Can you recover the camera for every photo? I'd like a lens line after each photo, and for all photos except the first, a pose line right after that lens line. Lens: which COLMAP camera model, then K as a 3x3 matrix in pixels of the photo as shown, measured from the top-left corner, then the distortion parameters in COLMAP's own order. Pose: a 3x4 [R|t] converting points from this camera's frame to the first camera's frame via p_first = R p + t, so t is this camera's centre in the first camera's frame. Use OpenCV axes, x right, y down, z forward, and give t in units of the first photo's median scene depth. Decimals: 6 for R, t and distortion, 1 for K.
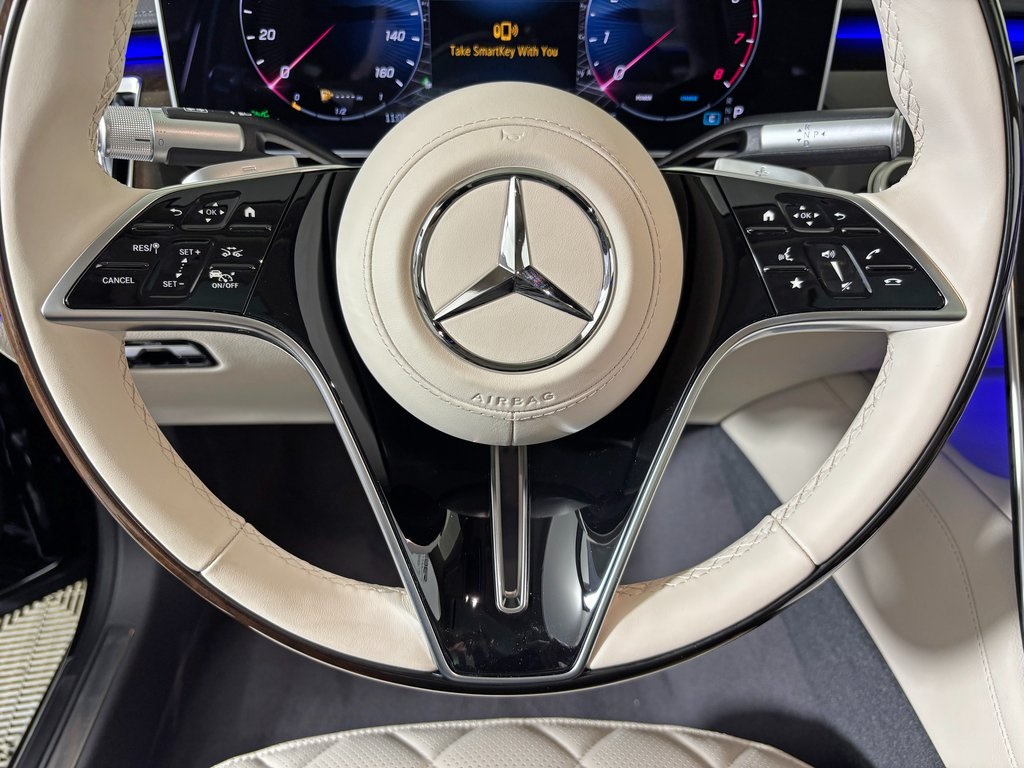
lens RADIAL K [[782.2, 0, 515.1], [0, 782.2, 390.9], [0, 0, 1]] dist [0.012084, 0.004540]
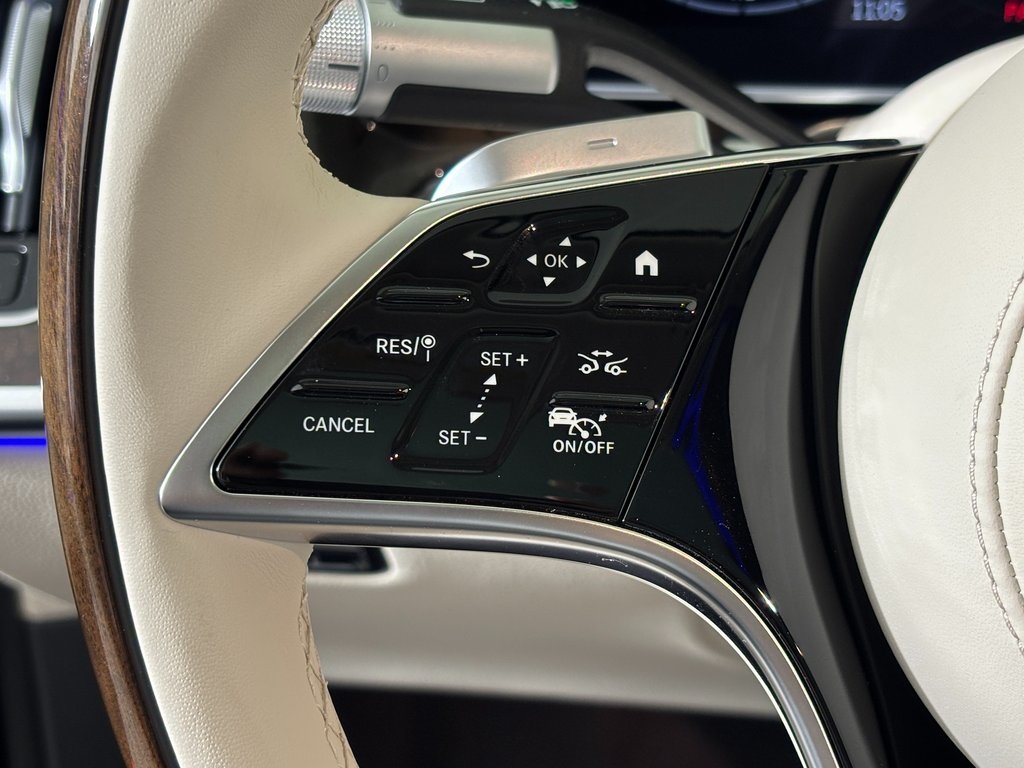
lens RADIAL K [[1724.1, 0, 506.9], [0, 1724.1, 391.9], [0, 0, 1]] dist [0.155415, 0.000000]
pose [[0.986128, 0.054215, -0.156884, -0.267551], [-0.068030, 0.994135, -0.084066, -0.084555], [0.151406, 0.093573, 0.984033, 0.131340]]
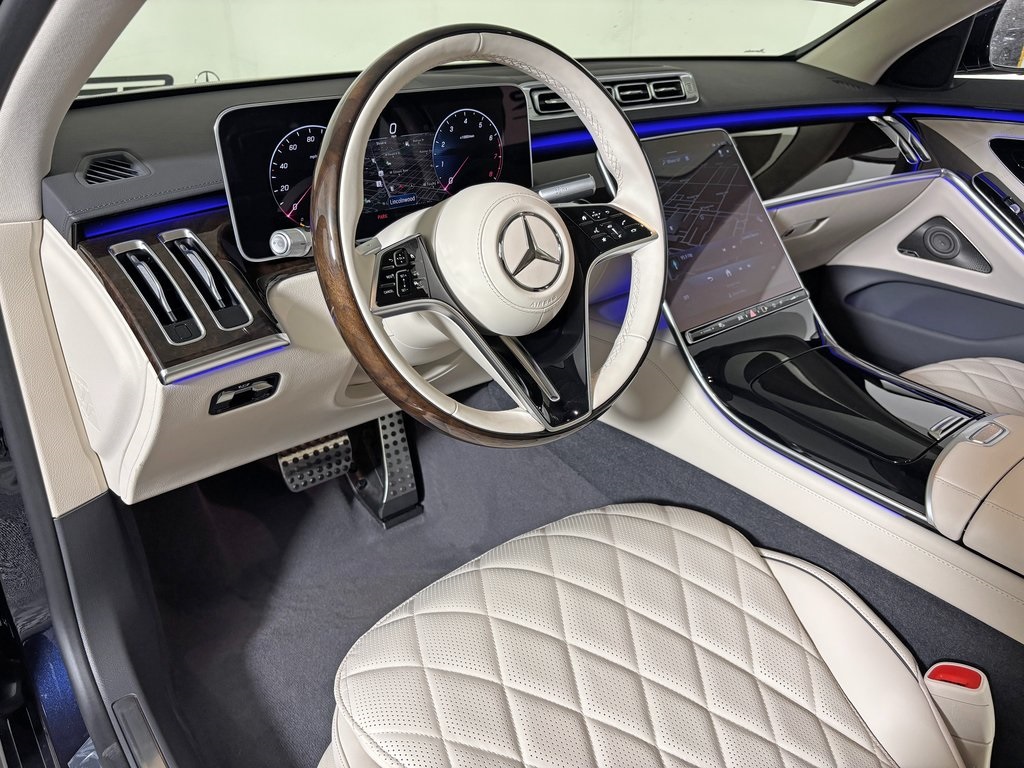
lens RADIAL K [[782.2, 0, 517.8], [0, 782.2, 387.6], [0, 0, 1]] dist [0.012084, 0.004540]
pose [[0.791124, -0.287581, 0.539834, -1.379035], [0.358170, 0.933244, -0.027736, 0.283555], [-0.495820, 0.215295, 0.841315, -0.908939]]
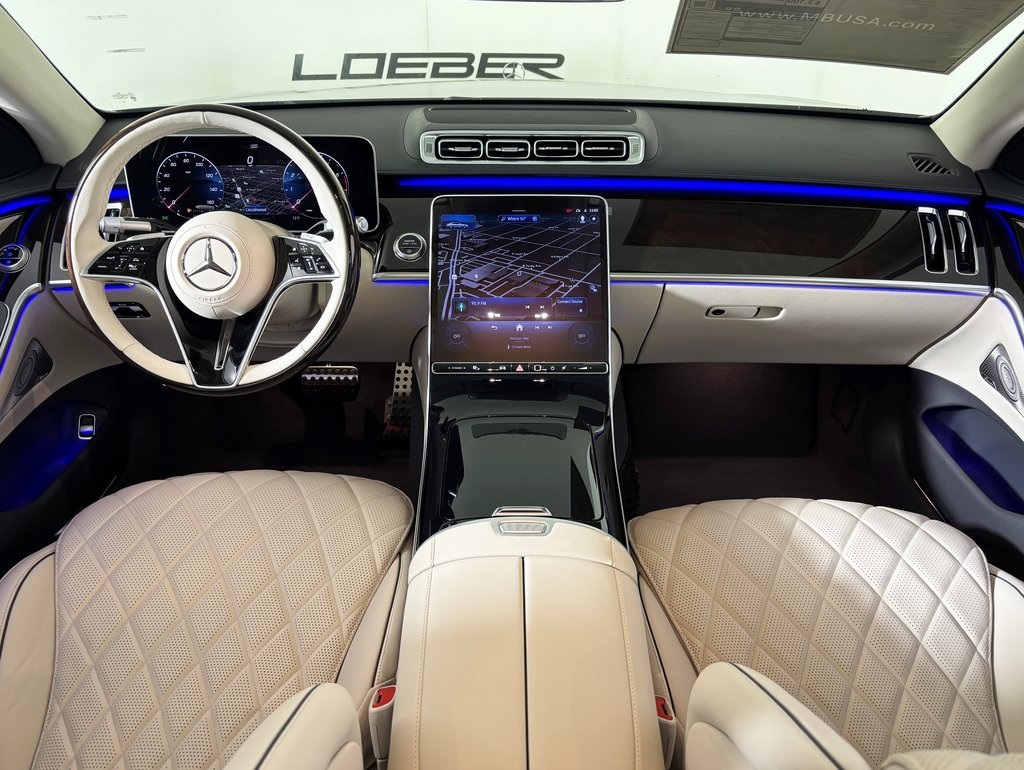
lens RADIAL K [[782.2, 0, 513.7], [0, 782.2, 392.2], [0, 0, 1]] dist [0.012084, 0.004540]
pose [[0.999411, 0.002839, -0.034197, 1.400523], [-0.005866, 0.996037, -0.088749, 0.691384], [0.033810, 0.088898, 0.995467, -2.299372]]
